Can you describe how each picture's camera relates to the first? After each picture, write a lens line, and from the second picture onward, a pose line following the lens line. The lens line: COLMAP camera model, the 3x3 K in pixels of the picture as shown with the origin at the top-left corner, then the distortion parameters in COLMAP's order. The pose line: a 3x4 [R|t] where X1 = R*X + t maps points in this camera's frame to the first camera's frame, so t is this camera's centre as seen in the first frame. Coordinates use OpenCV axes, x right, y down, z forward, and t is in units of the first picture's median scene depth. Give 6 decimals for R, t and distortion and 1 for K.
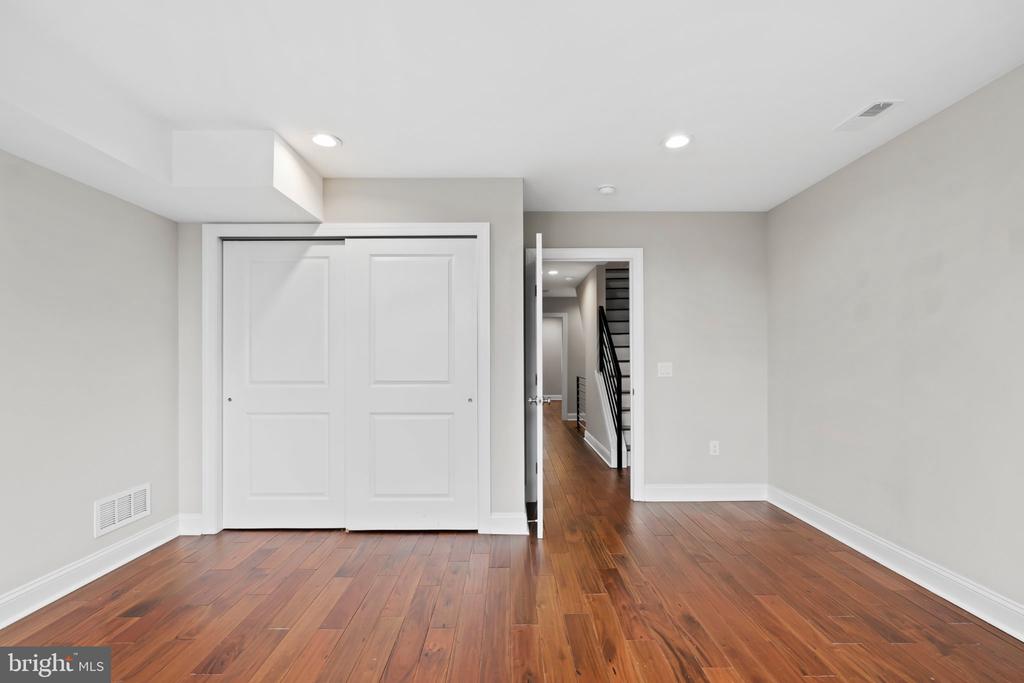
lens RADIAL K [[492.8, 0, 508.6], [0, 492.8, 360.6], [0, 0, 1]] dist [0.011539, 0.000335]
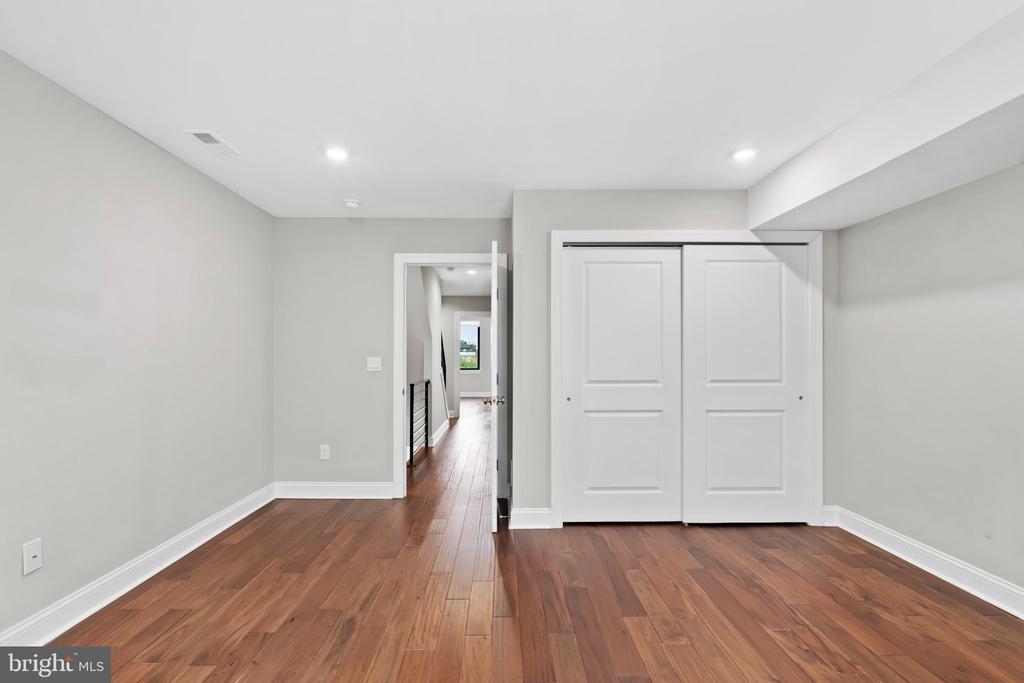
lens RADIAL K [[474.6, 0, 512.8], [0, 474.6, 348.9], [0, 0, 1]] dist [0.003917, 0.000204]
pose [[0.999514, 0.000799, 0.031162, -0.721228], [-0.000117, 0.999761, -0.021881, -0.002586], [-0.031172, 0.021867, 0.999275, 0.001724]]
